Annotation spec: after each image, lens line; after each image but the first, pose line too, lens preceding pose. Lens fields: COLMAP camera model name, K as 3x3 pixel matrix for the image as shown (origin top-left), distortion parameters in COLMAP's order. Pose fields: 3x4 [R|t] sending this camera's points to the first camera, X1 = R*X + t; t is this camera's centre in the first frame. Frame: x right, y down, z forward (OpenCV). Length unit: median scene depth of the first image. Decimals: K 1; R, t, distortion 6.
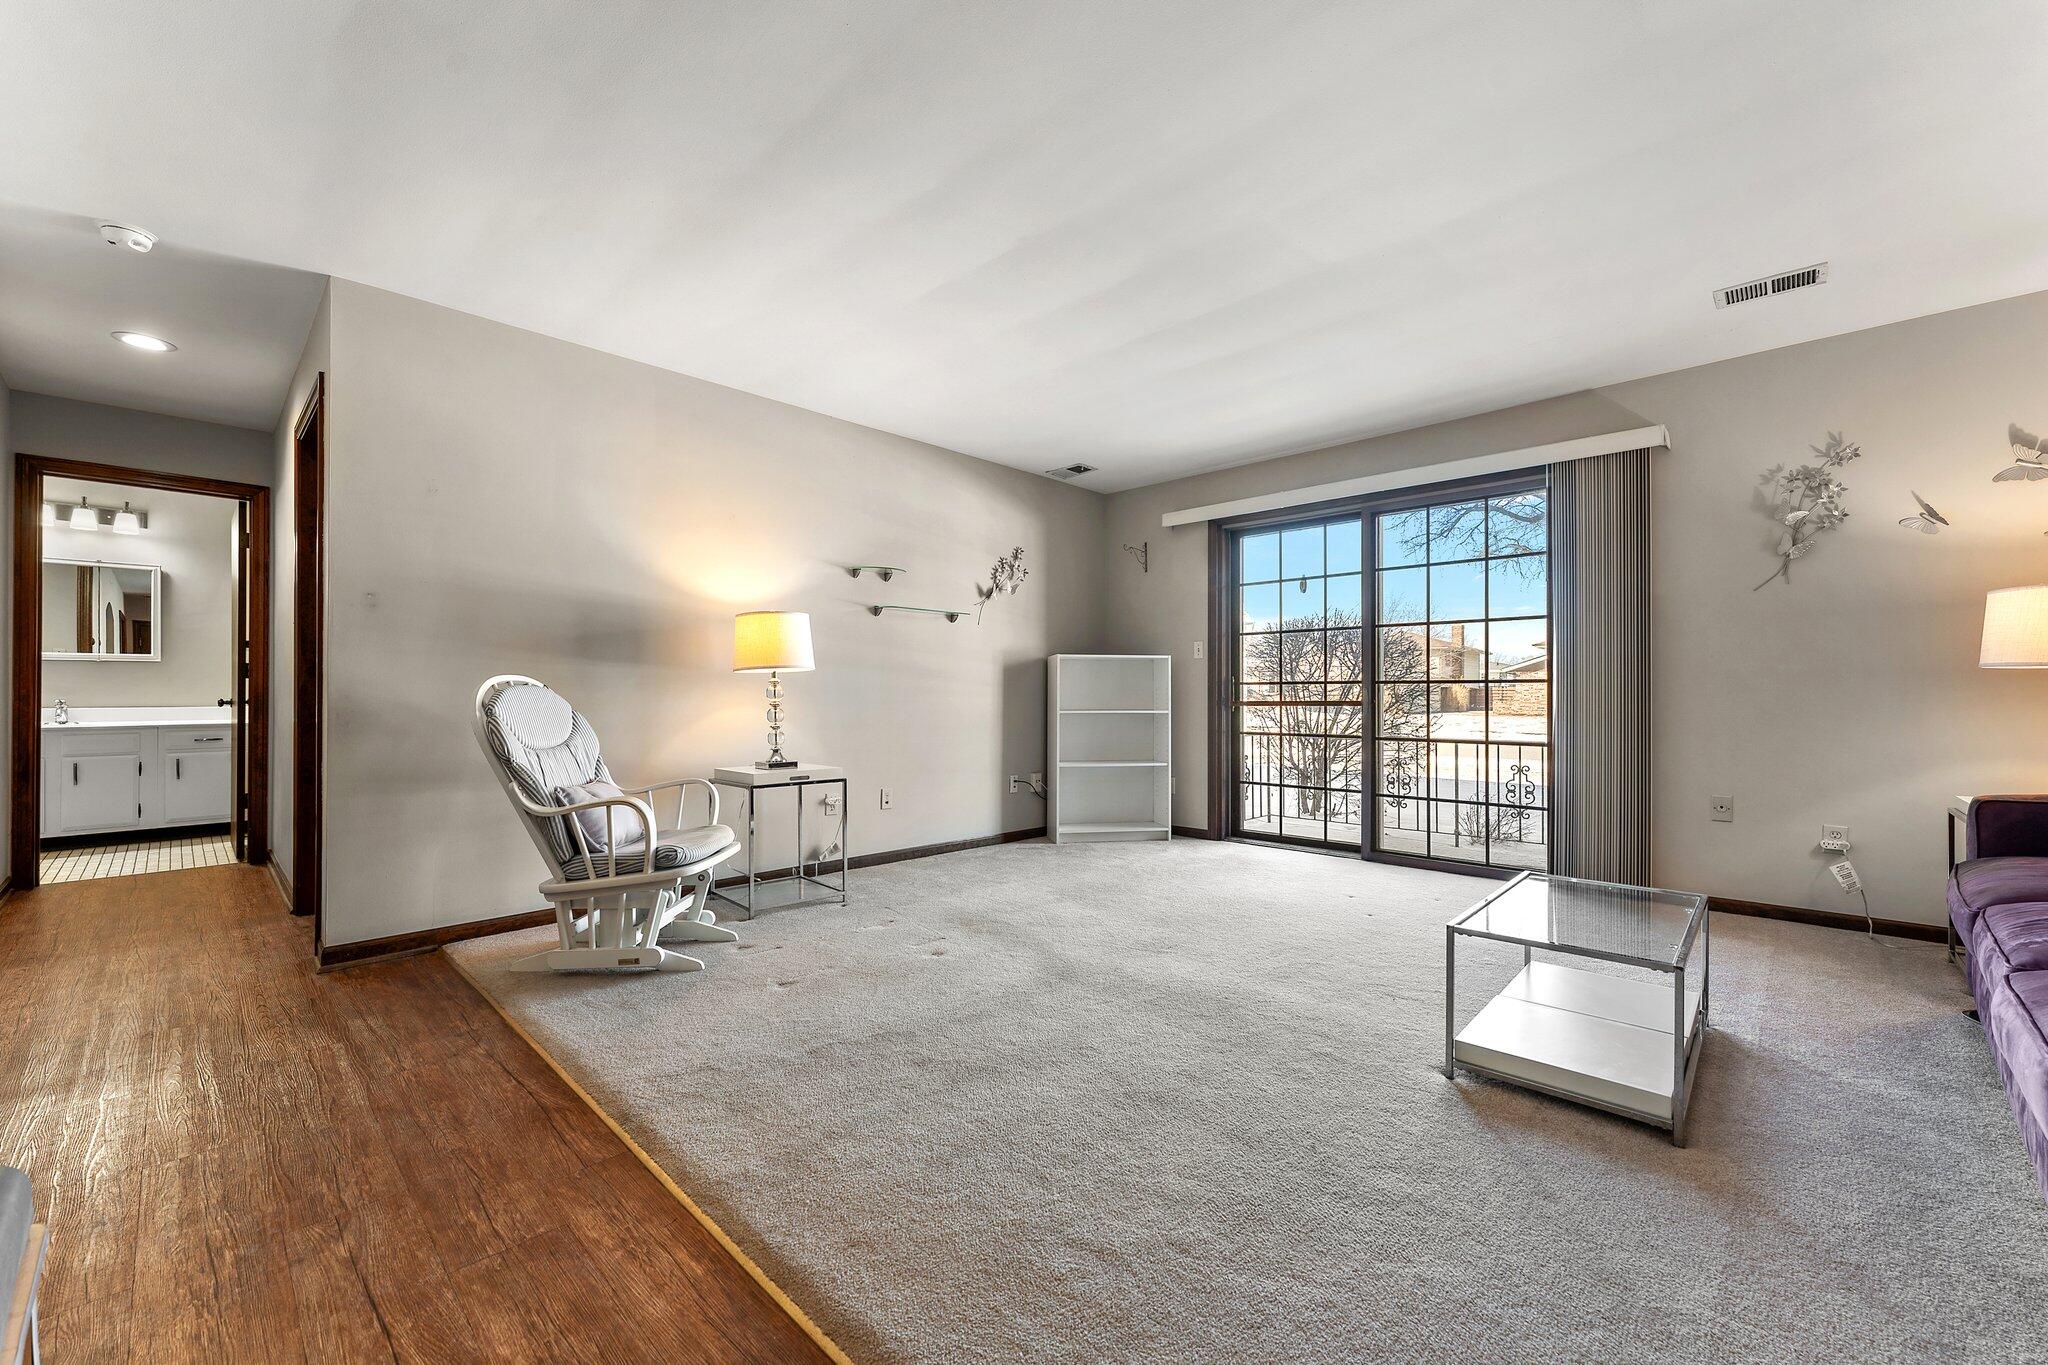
lens RADIAL K [[829.3, 0, 1033.6], [0, 829.3, 686.4], [0, 0, 1]] dist [0.002265, -0.001018]
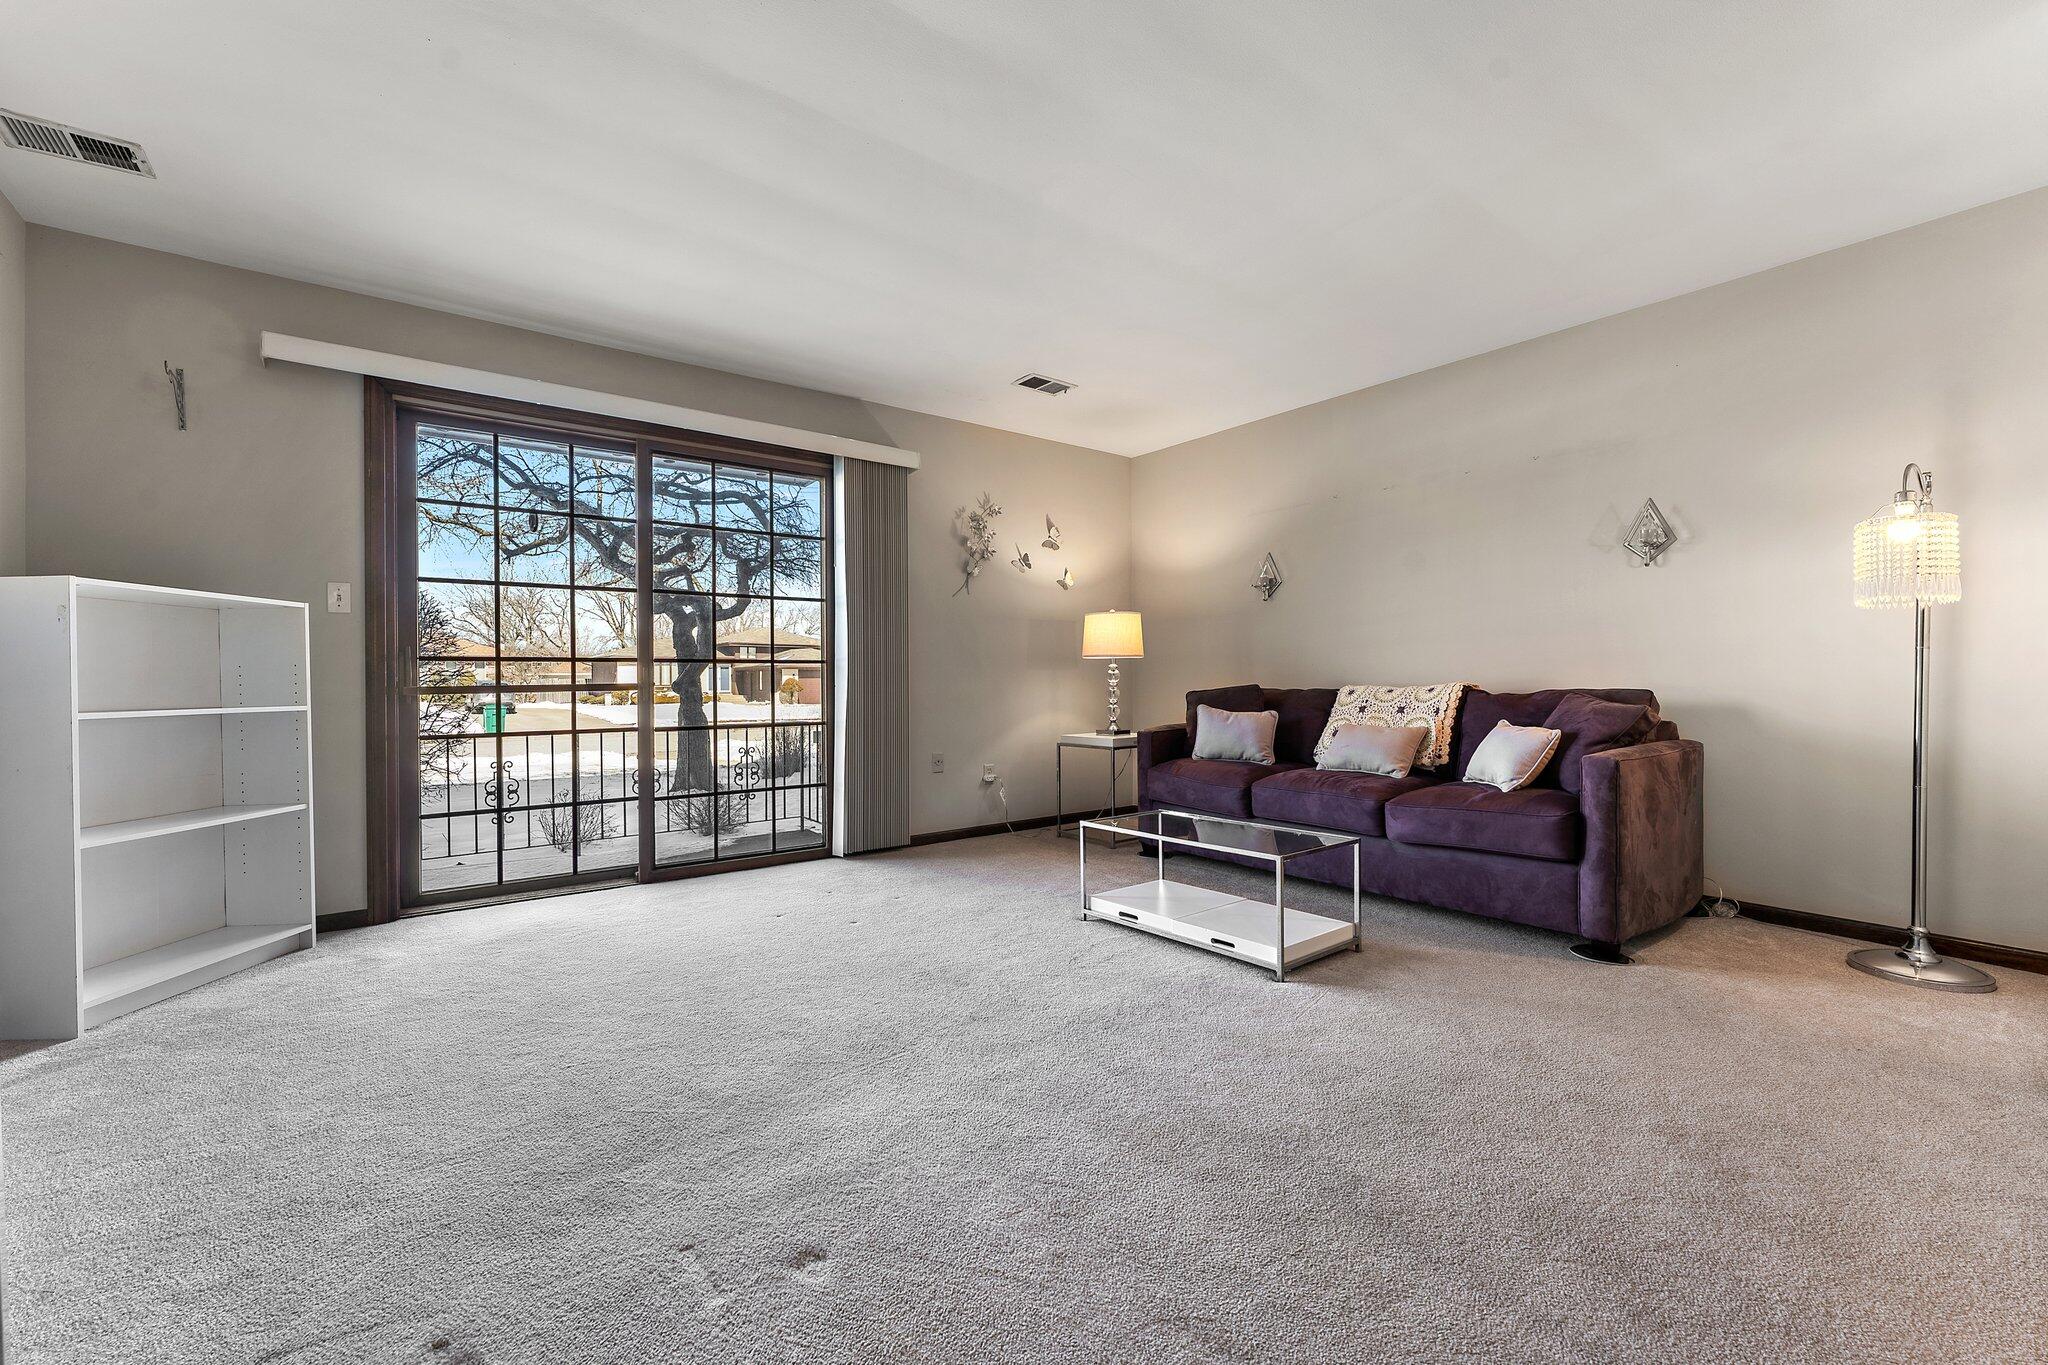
lens RADIAL K [[829.3, 0, 1030.5], [0, 829.3, 685.7], [0, 0, 1]] dist [0.002265, -0.001018]
pose [[0.154484, -0.009444, 0.987950, -0.327505], [-0.002433, 0.999948, 0.009939, 0.010773], [-0.987992, -0.003939, 0.154453, 0.507561]]
